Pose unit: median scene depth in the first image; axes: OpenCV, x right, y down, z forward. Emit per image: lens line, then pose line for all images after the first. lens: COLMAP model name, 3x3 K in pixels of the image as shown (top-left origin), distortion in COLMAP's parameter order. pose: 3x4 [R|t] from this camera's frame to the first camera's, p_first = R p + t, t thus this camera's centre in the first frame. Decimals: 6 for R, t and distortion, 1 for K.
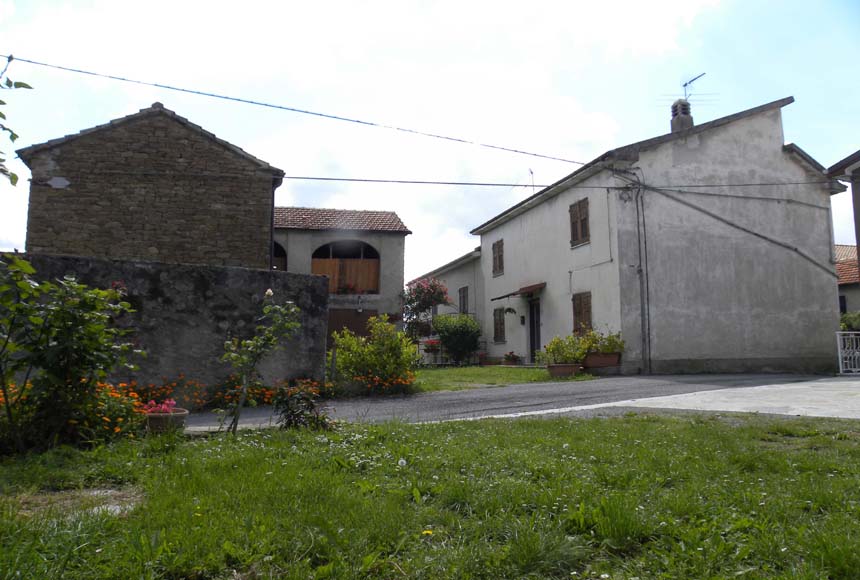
lens RADIAL K [[680.7, 0, 430.0], [0, 680.7, 290.0], [0, 0, 1]] dist [-0.076913, 0.012936]
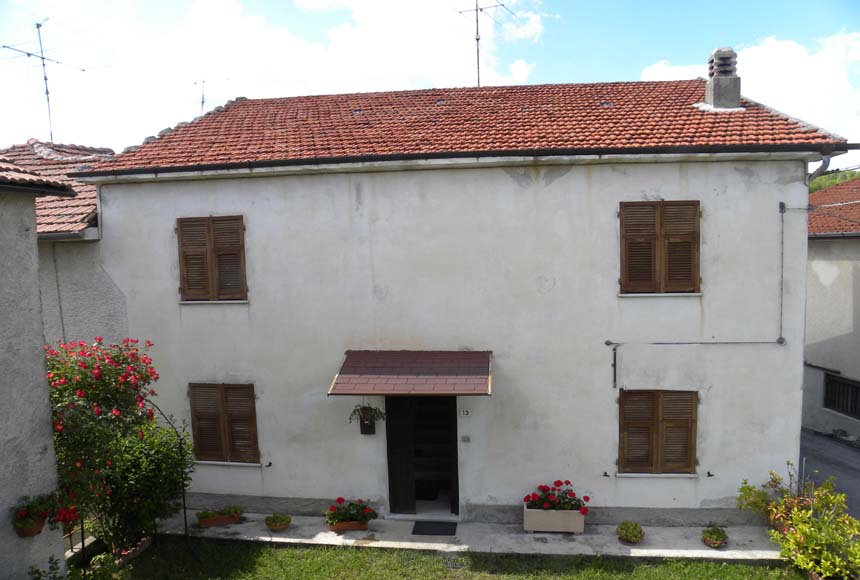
lens RADIAL K [[680.7, 0, 430.0], [0, 680.7, 290.0], [0, 0, 1]] dist [-0.076913, 0.012936]
pose [[0.373443, -0.098544, 0.922404, -0.308534], [-0.075852, 0.987768, 0.136237, -0.131504], [-0.924547, -0.120843, 0.361401, 1.048696]]
